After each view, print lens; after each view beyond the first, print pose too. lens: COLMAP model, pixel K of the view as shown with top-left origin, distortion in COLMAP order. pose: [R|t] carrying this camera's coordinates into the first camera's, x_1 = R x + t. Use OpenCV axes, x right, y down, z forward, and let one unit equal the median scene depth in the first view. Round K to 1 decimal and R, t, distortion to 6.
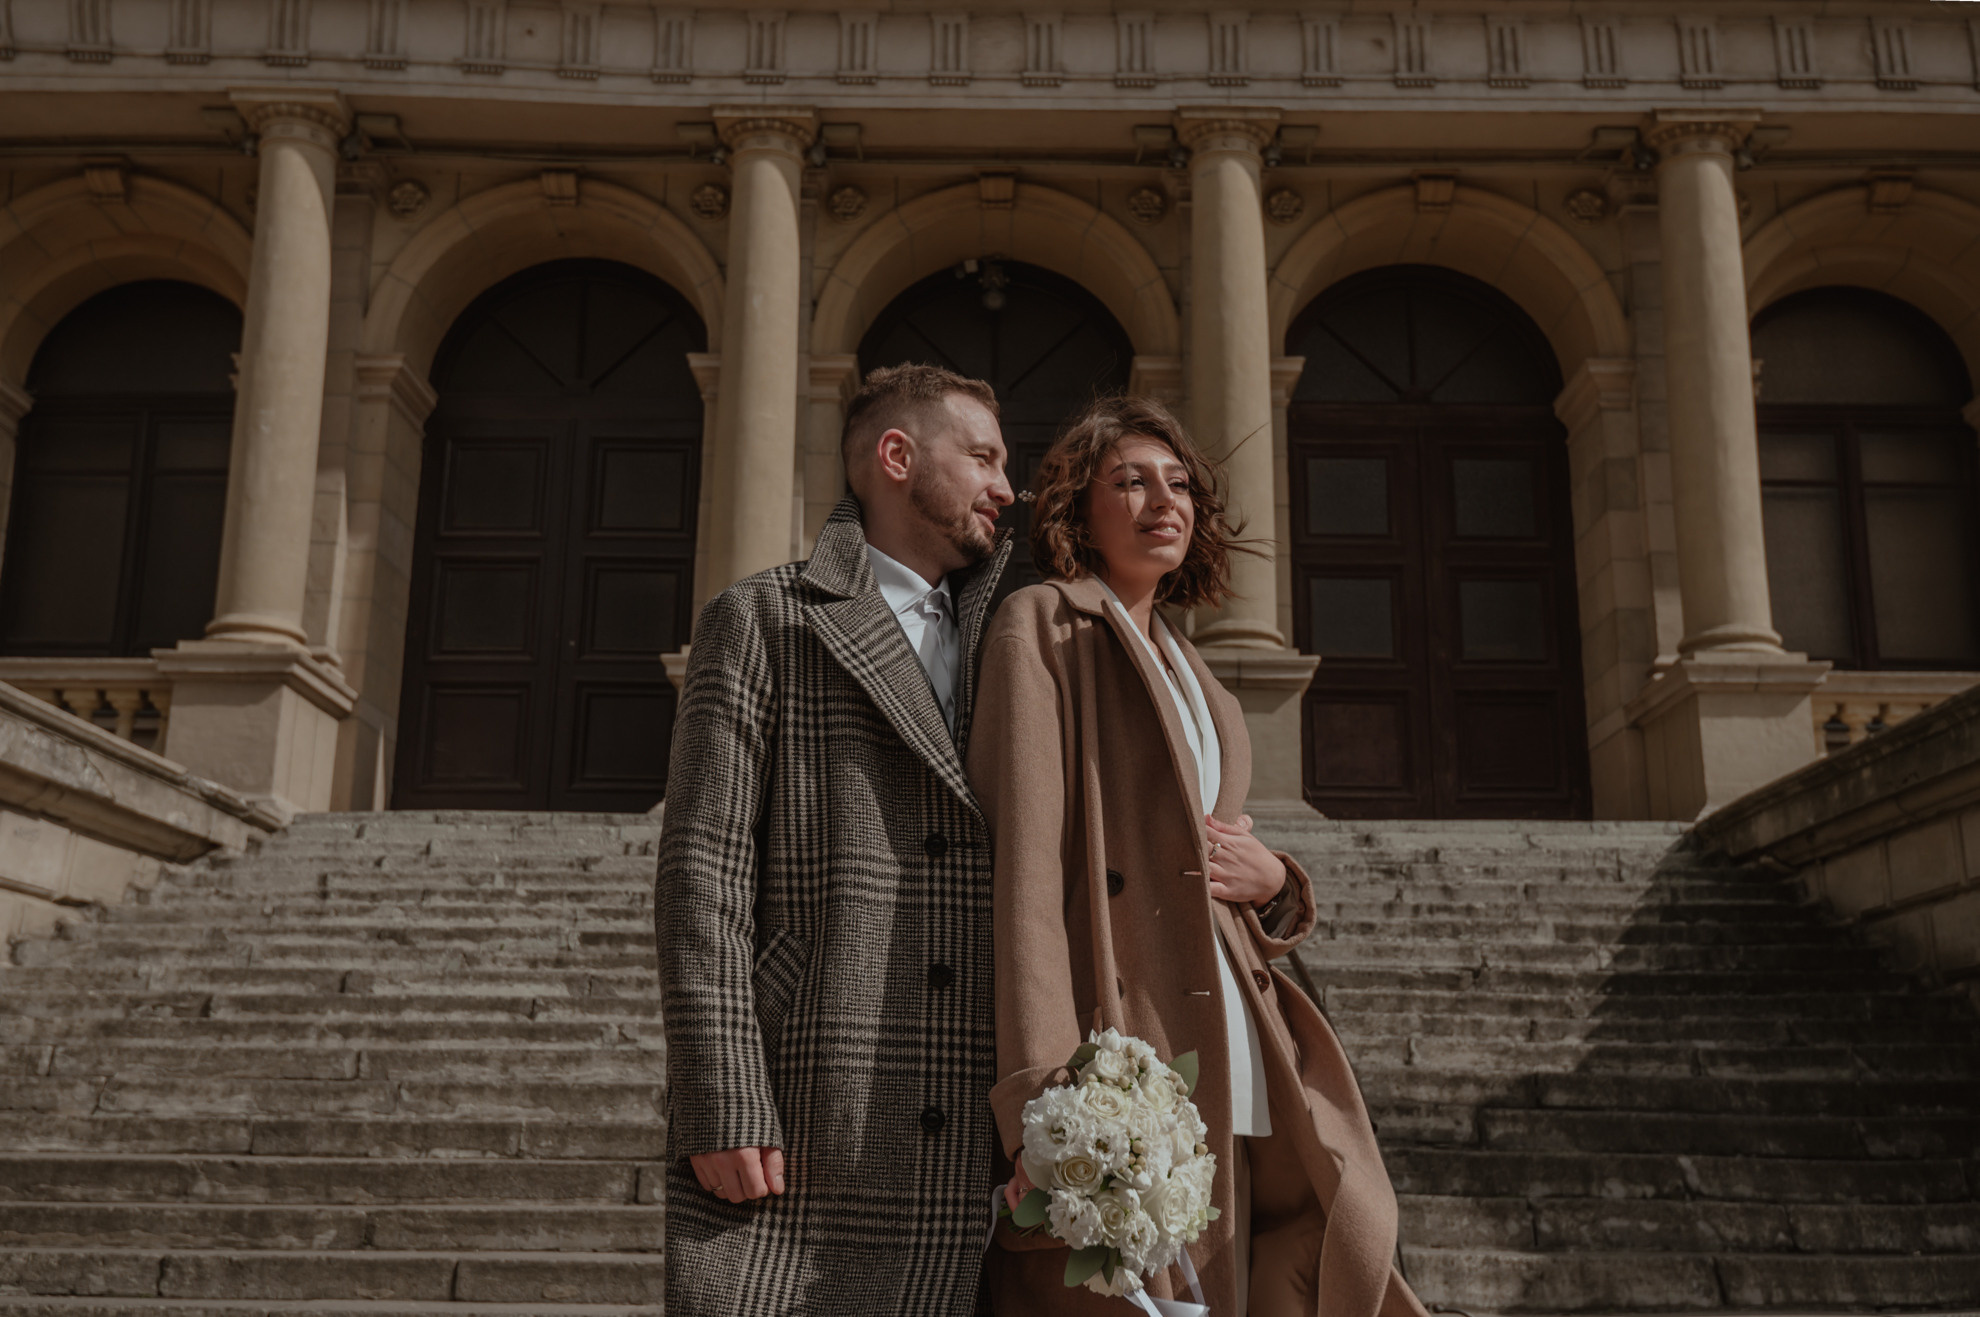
lens RADIAL K [[1933.9, 0, 1008.5], [0, 1933.9, 656.6], [0, 0, 1]] dist [0.018006, -0.063245]
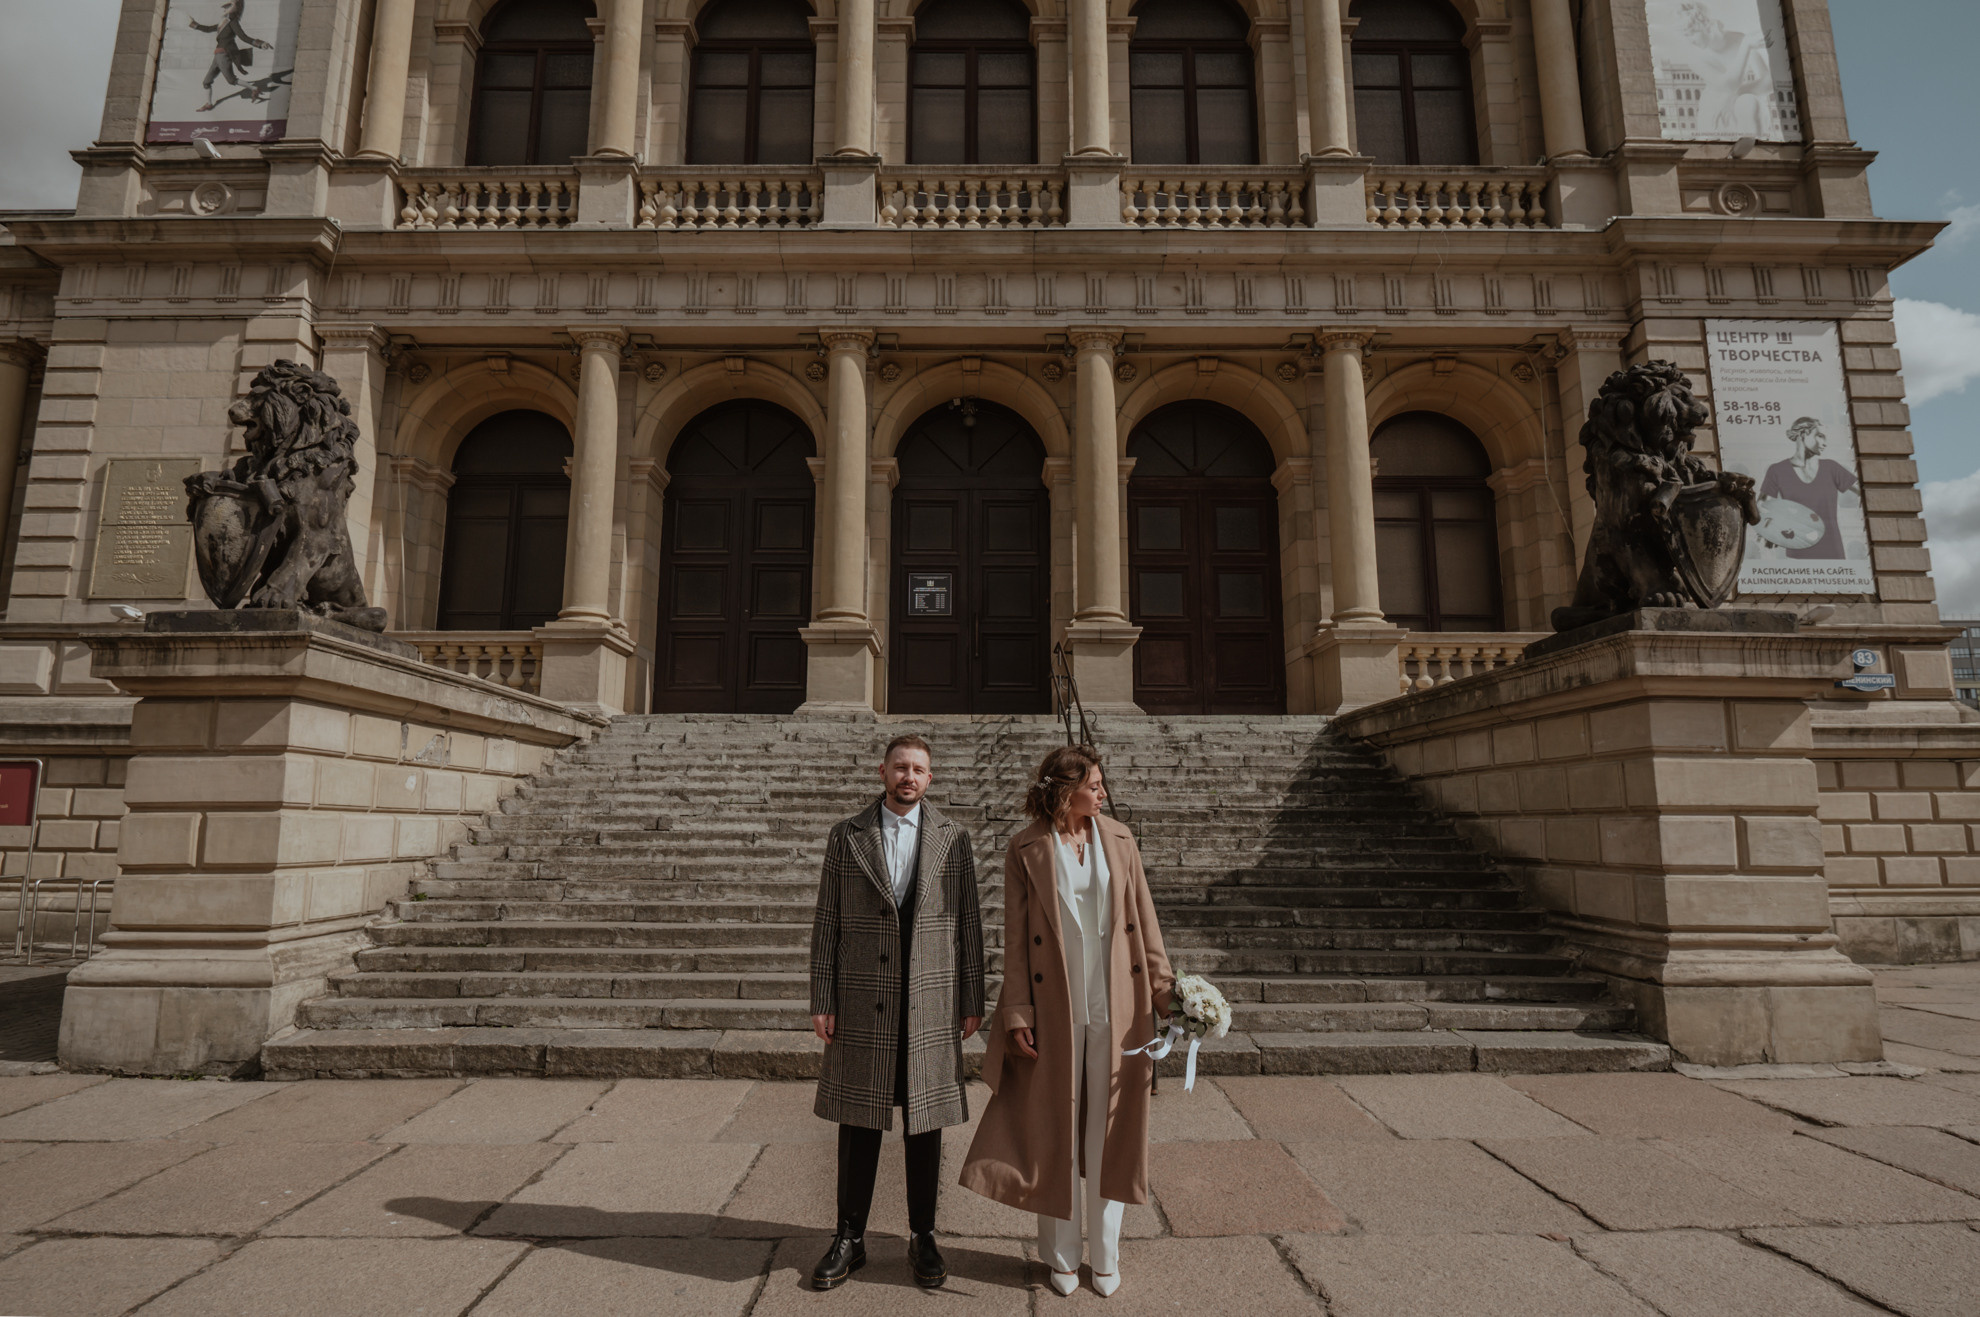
lens RADIAL K [[1138.3, 0, 975.9], [0, 1138.3, 628.2], [0, 0, 1]] dist [-0.020672, -0.003916]
pose [[0.999973, -0.005320, 0.005166, -0.010014], [0.004899, 0.996921, 0.078258, -0.088003], [-0.005566, -0.078230, 0.996920, -0.120954]]
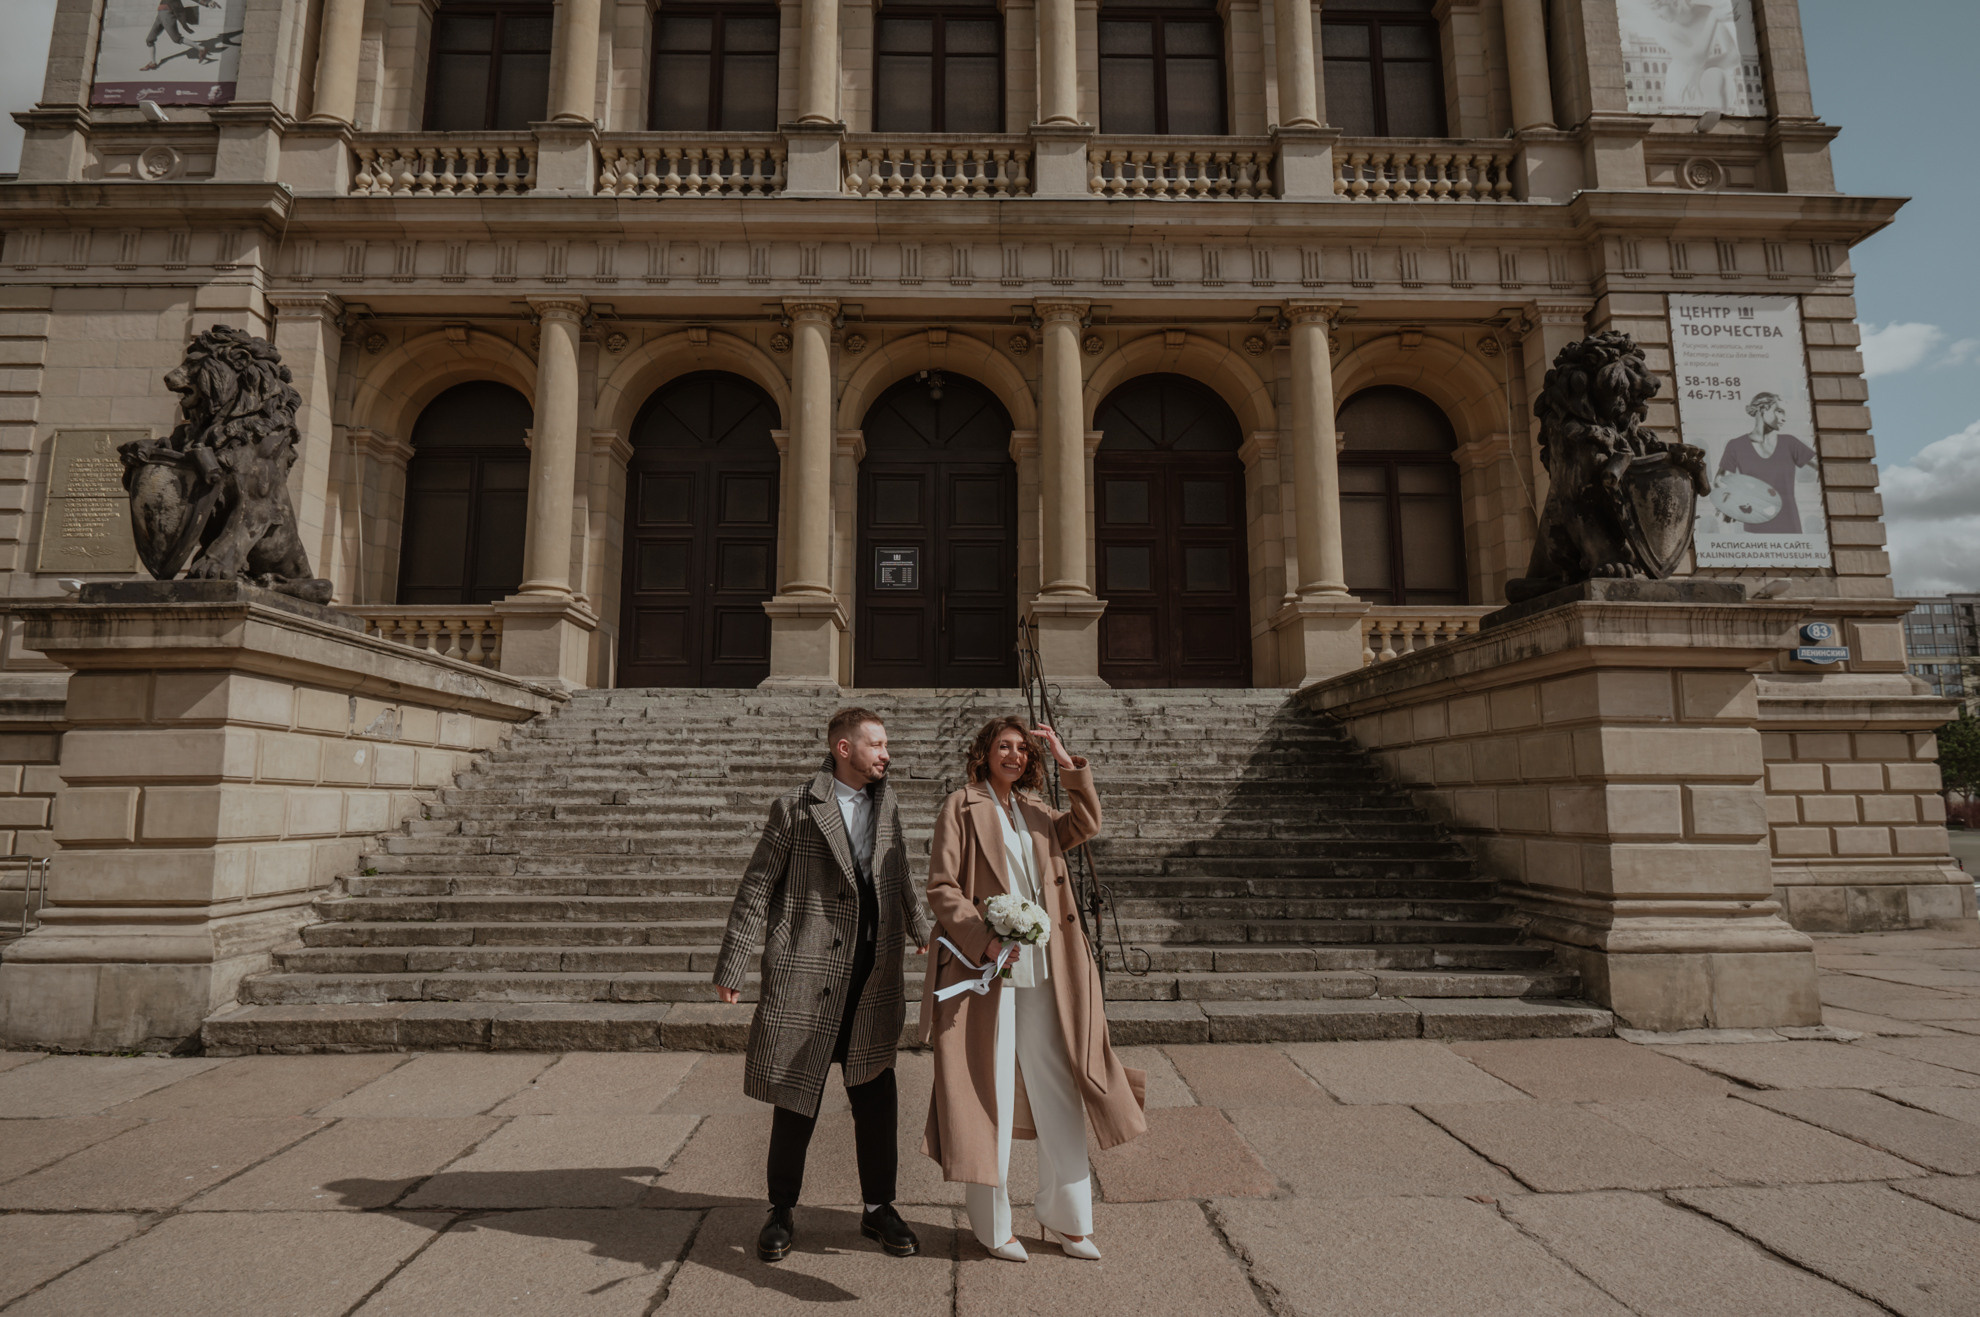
lens RADIAL K [[1137.7, 0, 979.8], [0, 1137.7, 629.8], [0, 0, 1]] dist [-0.021943, -0.002875]
pose [[0.999645, -0.006363, 0.025867, 0.005220], [0.003750, 0.994997, 0.099831, -0.084199], [-0.026372, -0.099699, 0.994668, -0.116929]]
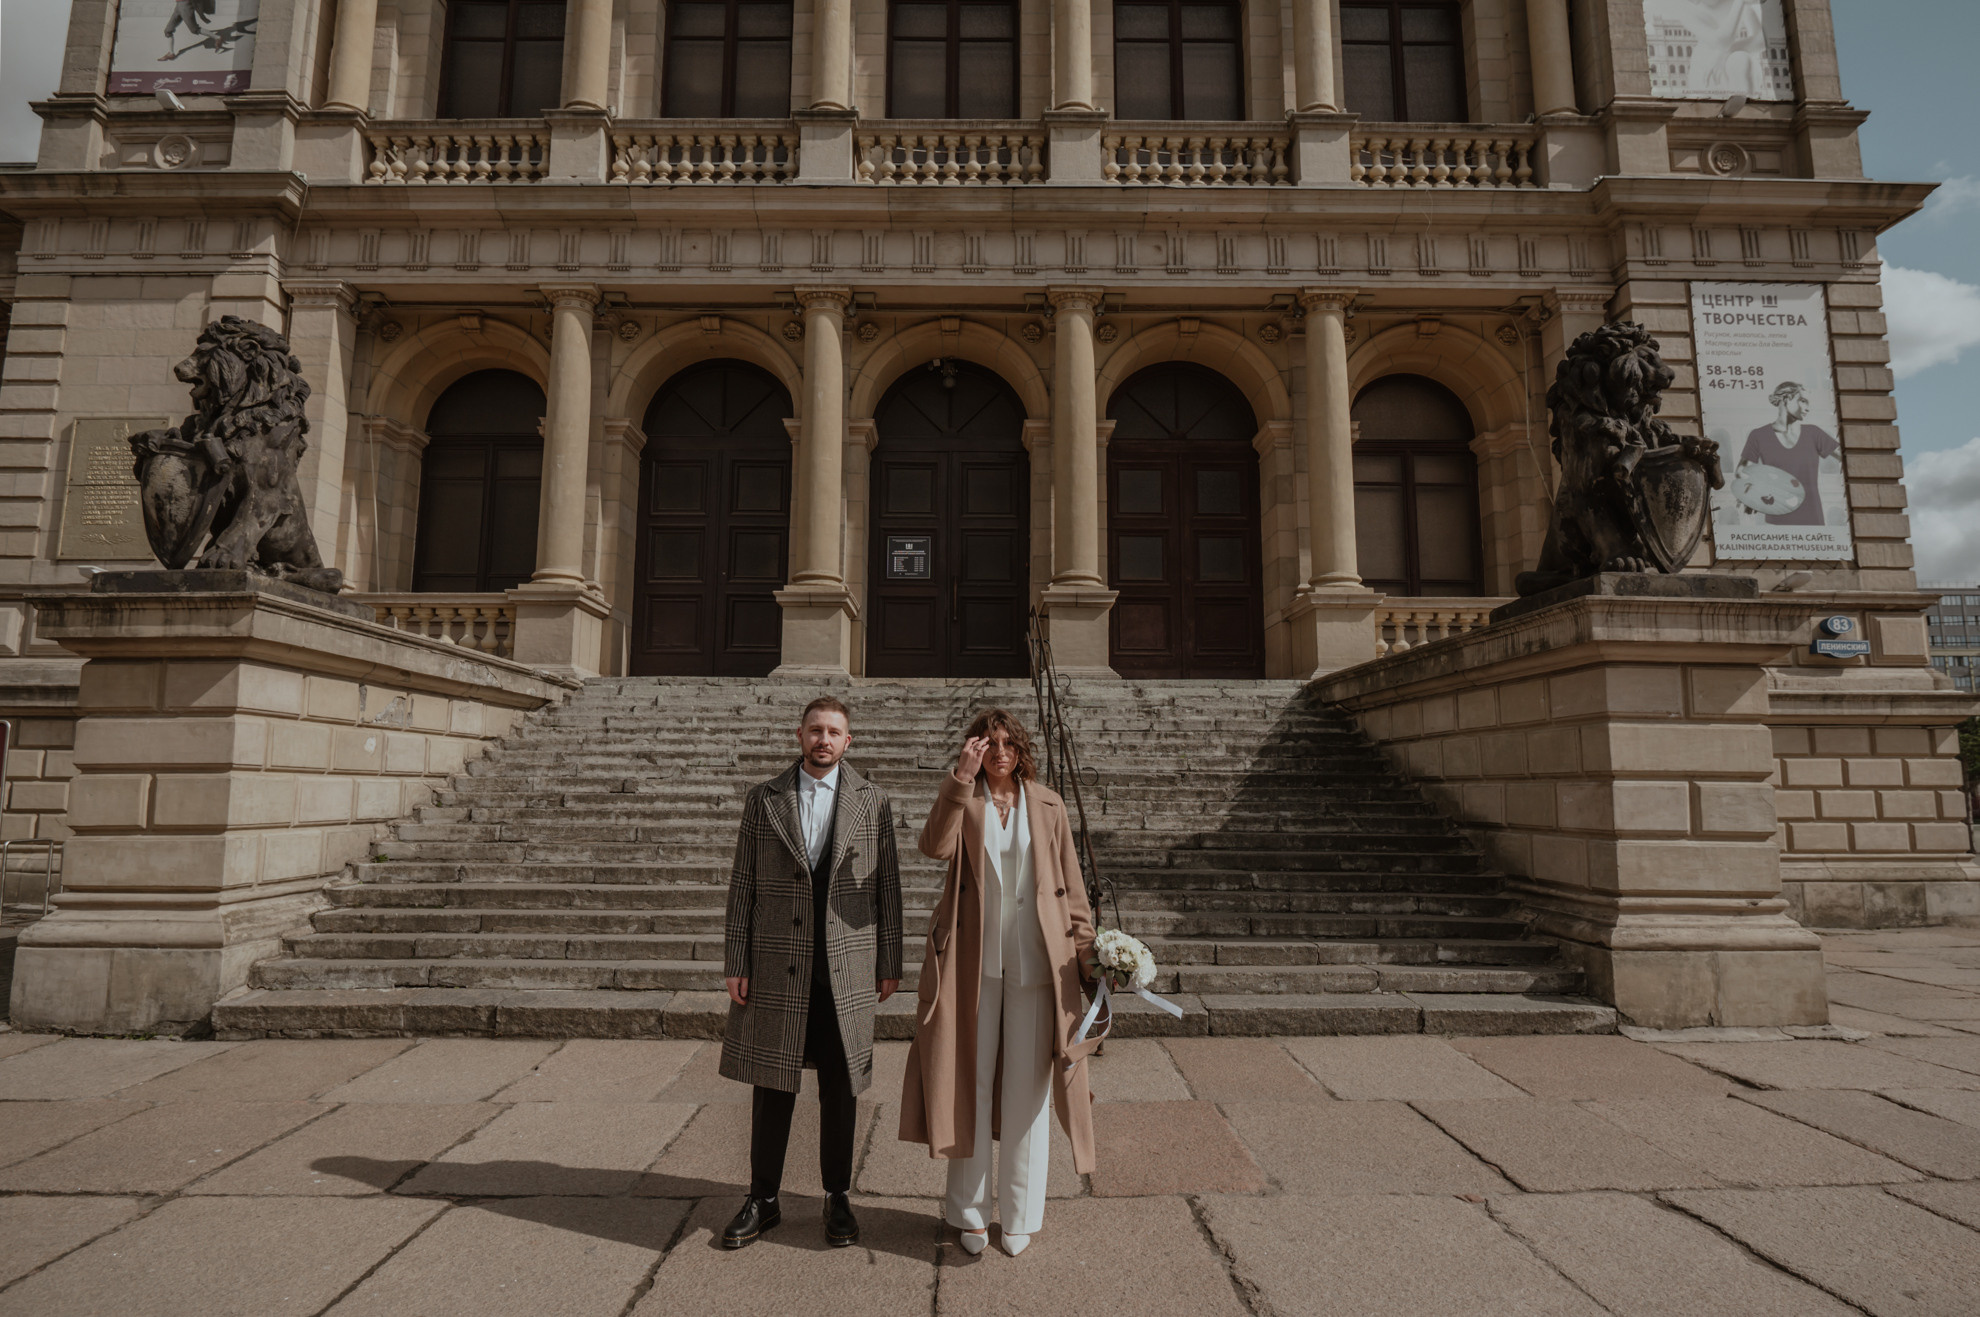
lens RADIAL K [[1138.0, 0, 981.5], [0, 1138.0, 633.6], [0, 0, 1]] dist [-0.021900, -0.002935]
pose [[0.999946, -0.002589, 0.010036, 0.014021], [0.001425, 0.993444, 0.114313, -0.086704], [-0.010266, -0.114292, 0.993394, -0.116263]]
